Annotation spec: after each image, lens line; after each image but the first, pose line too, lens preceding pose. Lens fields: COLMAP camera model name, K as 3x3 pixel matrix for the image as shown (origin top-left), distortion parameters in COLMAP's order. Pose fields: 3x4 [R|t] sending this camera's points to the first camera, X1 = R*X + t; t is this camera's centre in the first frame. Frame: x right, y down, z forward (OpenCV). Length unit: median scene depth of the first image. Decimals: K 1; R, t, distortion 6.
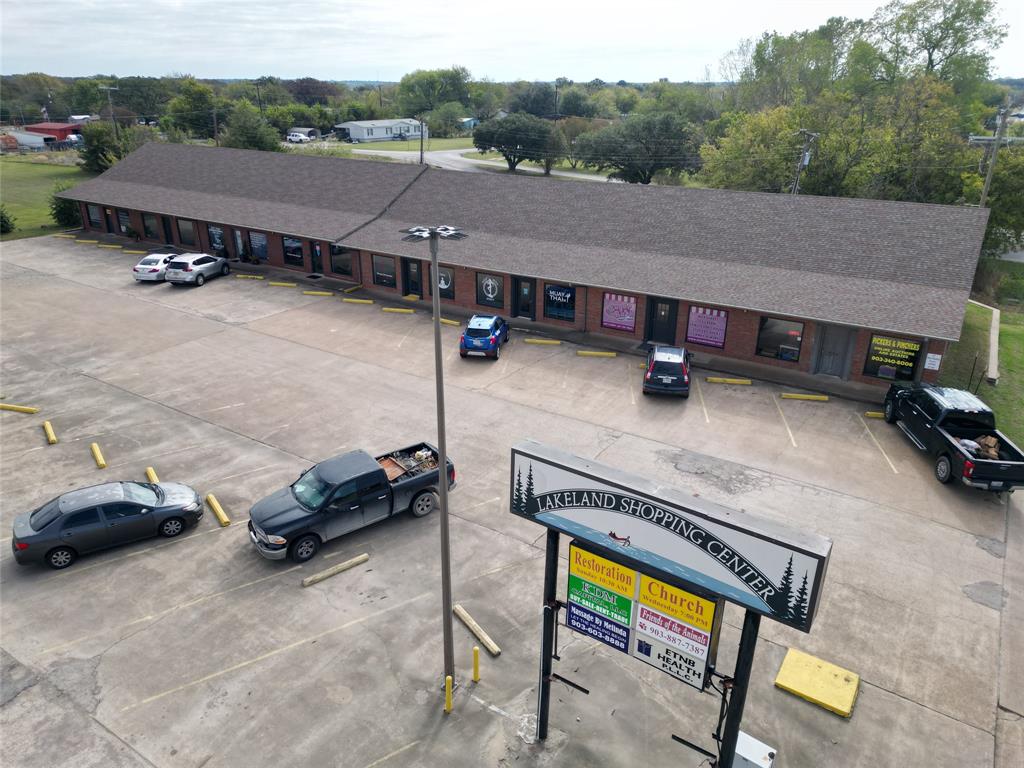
lens RADIAL K [[712.9, 0, 510.4], [0, 712.9, 384.8], [0, 0, 1]] dist [0.079324, -0.072079]
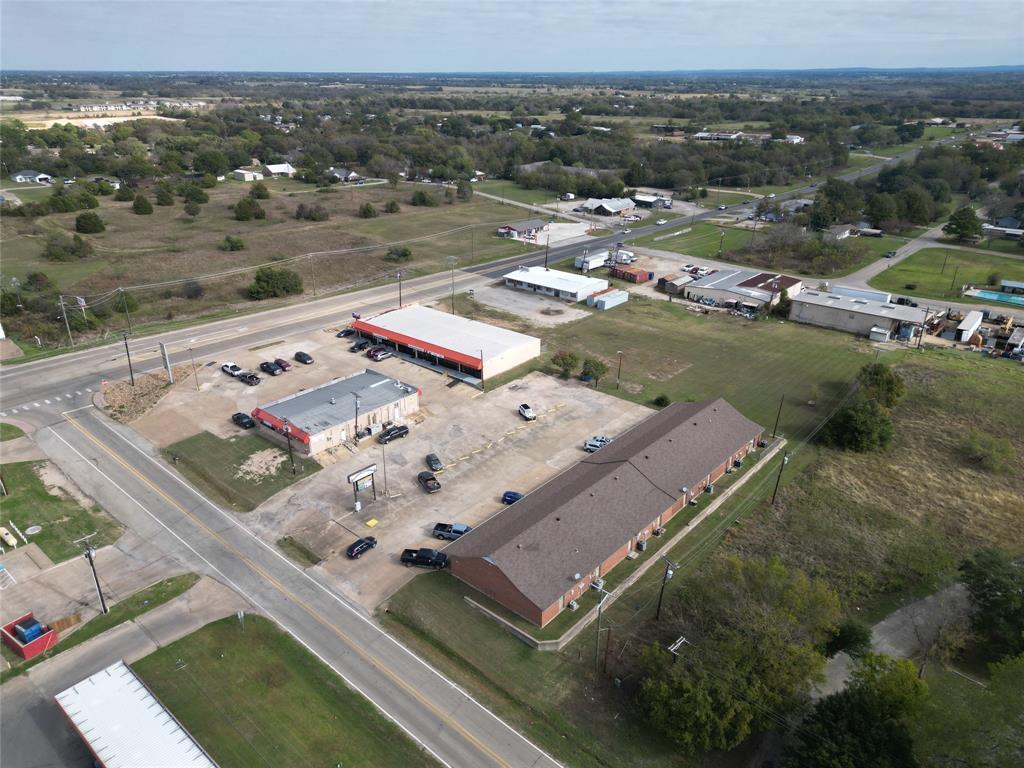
lens RADIAL K [[712.9, 0, 510.4], [0, 712.9, 384.8], [0, 0, 1]] dist [0.079324, -0.072079]
pose [[-0.146594, 0.392577, -0.907961, 3.141047], [-0.381212, 0.824560, 0.418065, -2.143480], [0.912791, 0.407412, 0.028779, 0.781186]]
